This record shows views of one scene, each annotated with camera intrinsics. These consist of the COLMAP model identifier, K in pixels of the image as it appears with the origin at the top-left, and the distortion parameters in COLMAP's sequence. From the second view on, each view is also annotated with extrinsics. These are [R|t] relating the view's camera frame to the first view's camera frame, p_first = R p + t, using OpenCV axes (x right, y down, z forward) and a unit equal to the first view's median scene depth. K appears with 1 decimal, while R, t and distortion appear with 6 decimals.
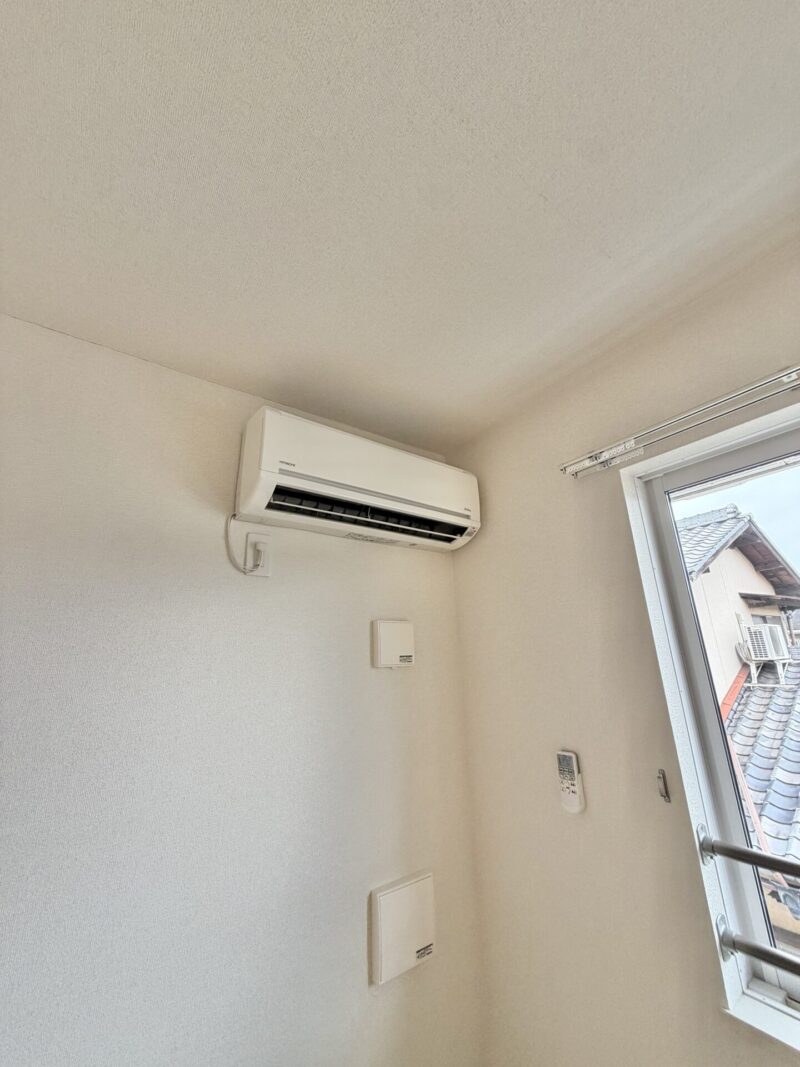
lens RADIAL K [[425.1, 0, 406.3], [0, 425.1, 528.8], [0, 0, 1]] dist [0.002491, -0.000039]
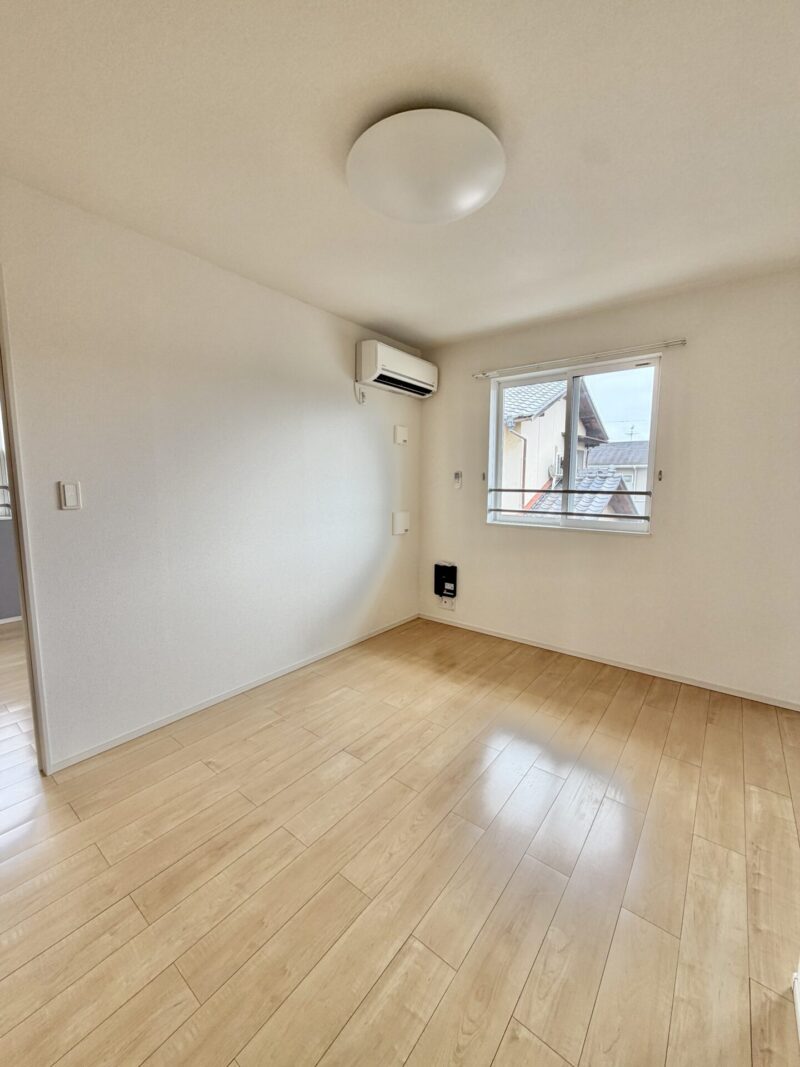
lens RADIAL K [[425.1, 0, 400.6], [0, 425.1, 530.0], [0, 0, 1]] dist [0.002491, -0.000039]
pose [[0.963291, 0.007740, 0.268347, -0.755989], [-0.113783, 0.917132, 0.381998, -0.200426], [-0.243153, -0.398509, 0.884346, -1.601293]]
